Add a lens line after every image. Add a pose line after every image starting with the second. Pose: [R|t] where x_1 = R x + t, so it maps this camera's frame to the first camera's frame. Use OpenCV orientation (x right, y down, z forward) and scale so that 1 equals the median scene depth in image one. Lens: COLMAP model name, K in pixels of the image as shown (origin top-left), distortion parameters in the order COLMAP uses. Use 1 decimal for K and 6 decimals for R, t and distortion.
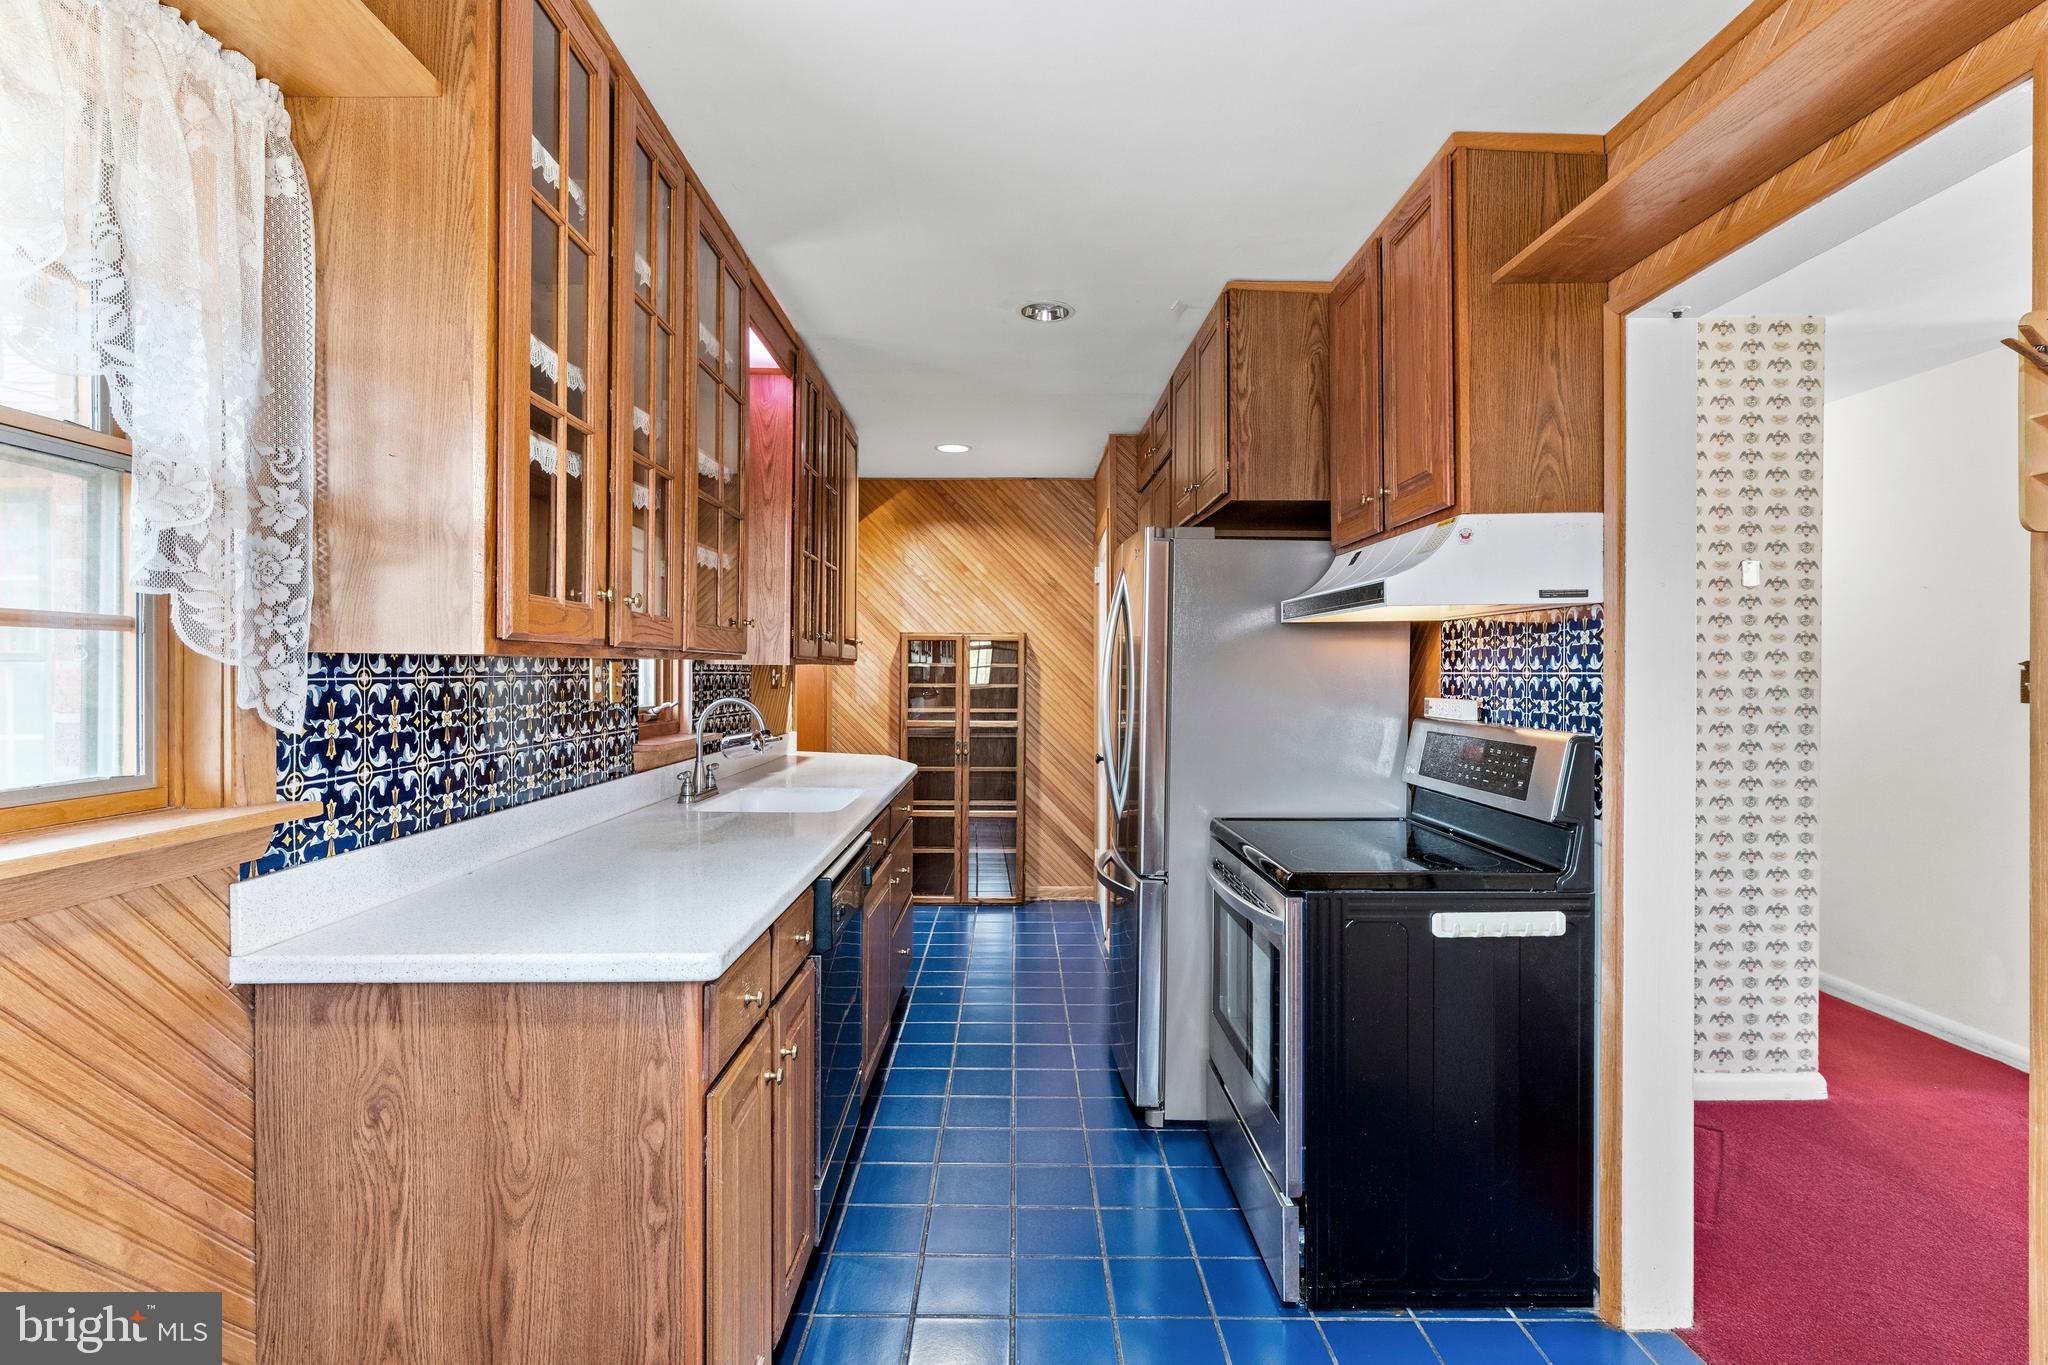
lens RADIAL K [[972.4, 0, 1009.6], [0, 972.4, 691.4], [0, 0, 1]] dist [0.000826, 0.000292]
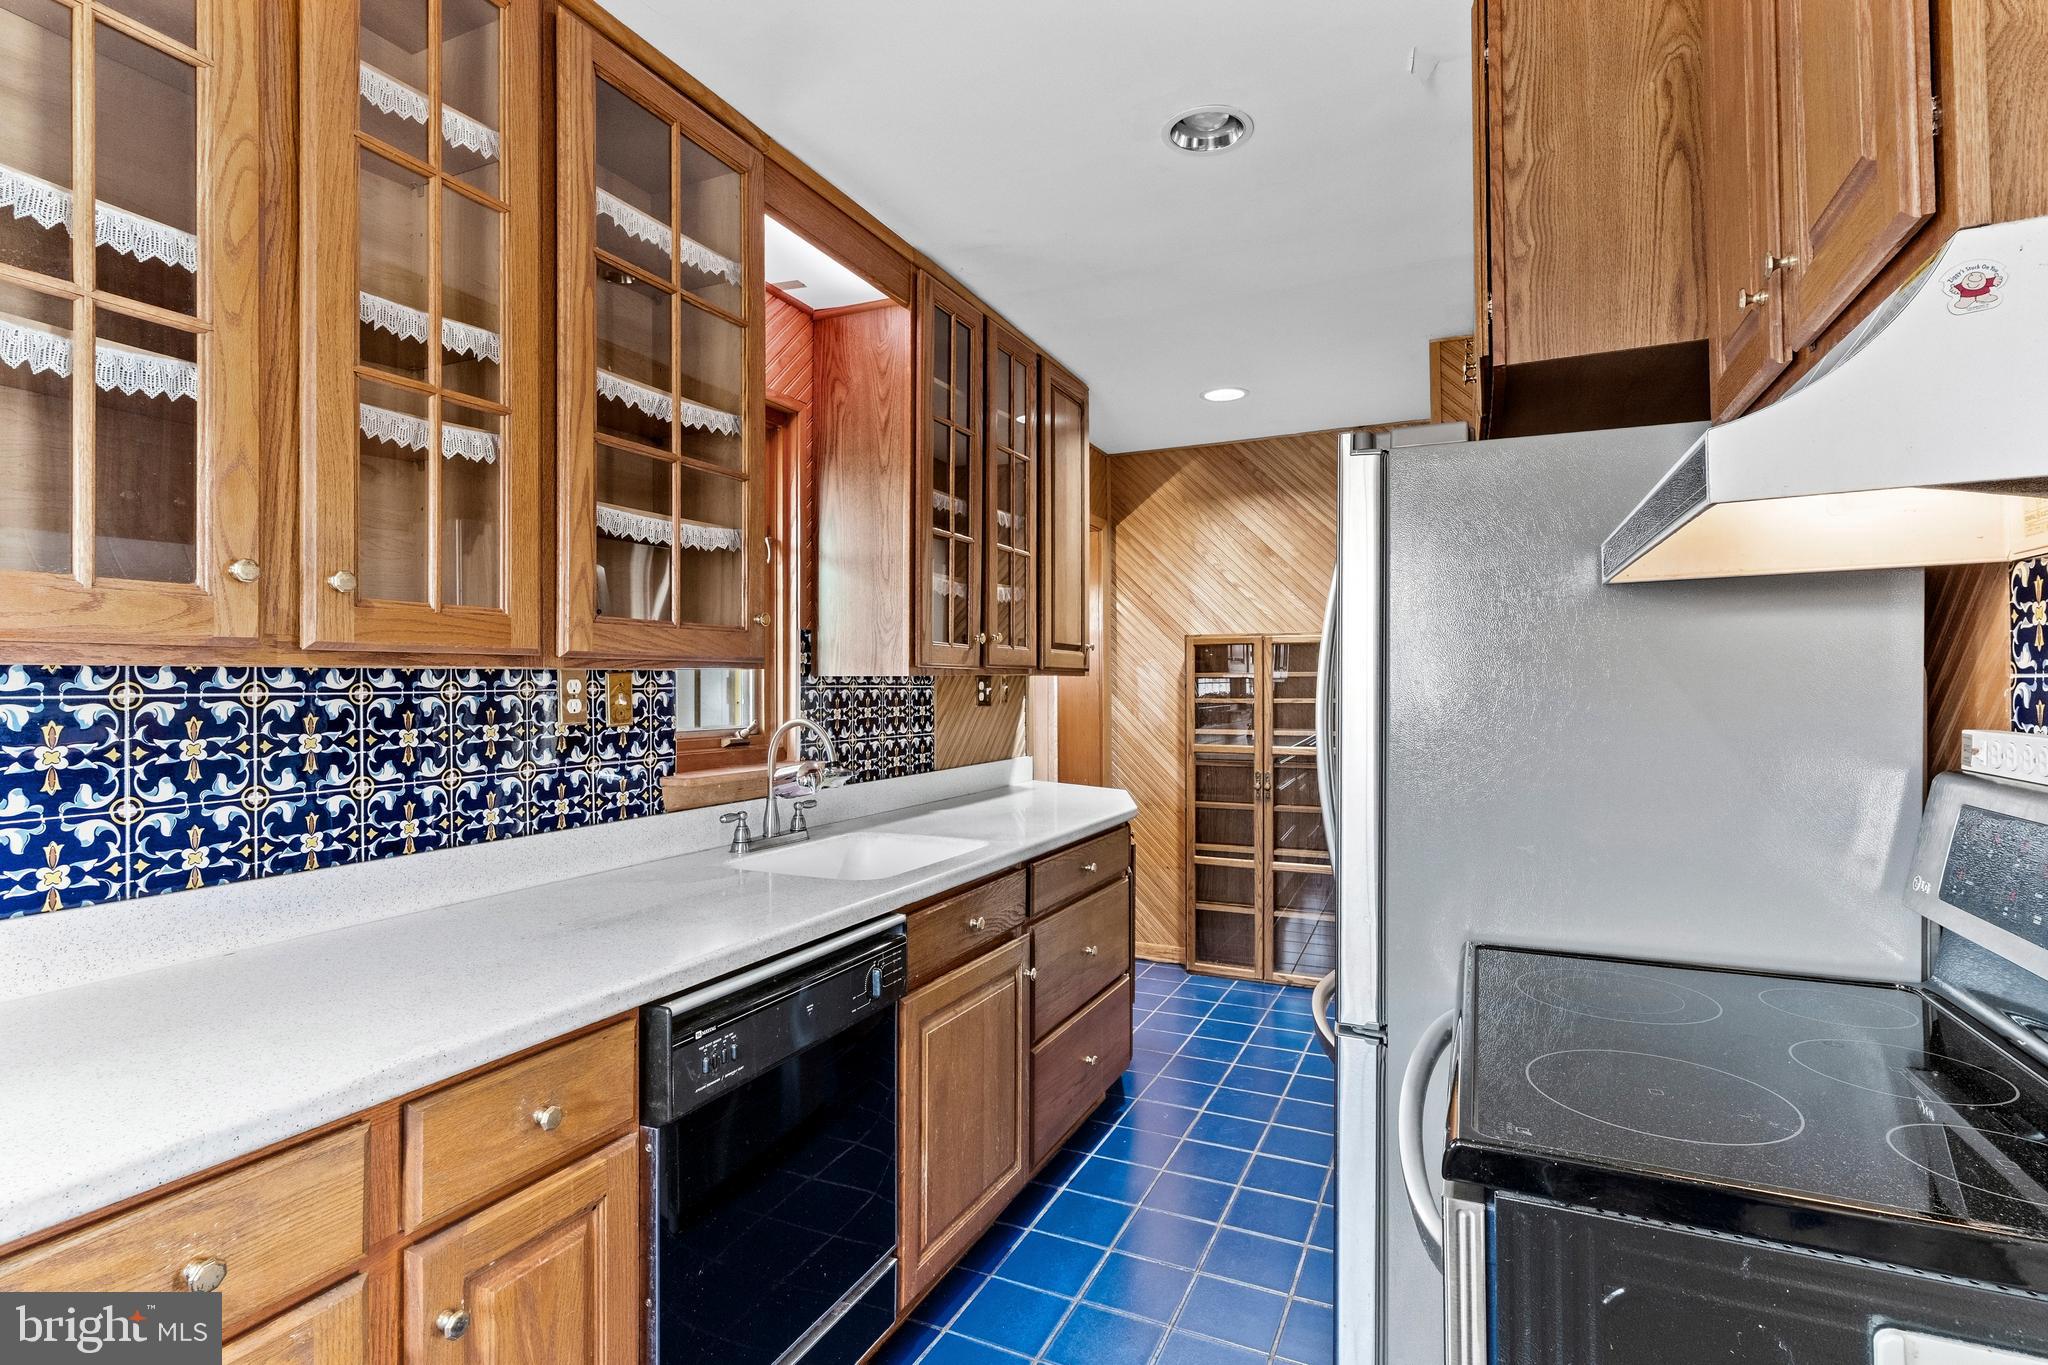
lens RADIAL K [[972.4, 0, 1043.3], [0, 972.4, 687.7], [0, 0, 1]] dist [0.000826, 0.000292]
pose [[0.903048, -0.006473, -0.429490, 0.233001], [-0.001146, 0.999847, -0.017479, -0.004887], [0.429537, 0.016277, 0.902902, 0.397112]]
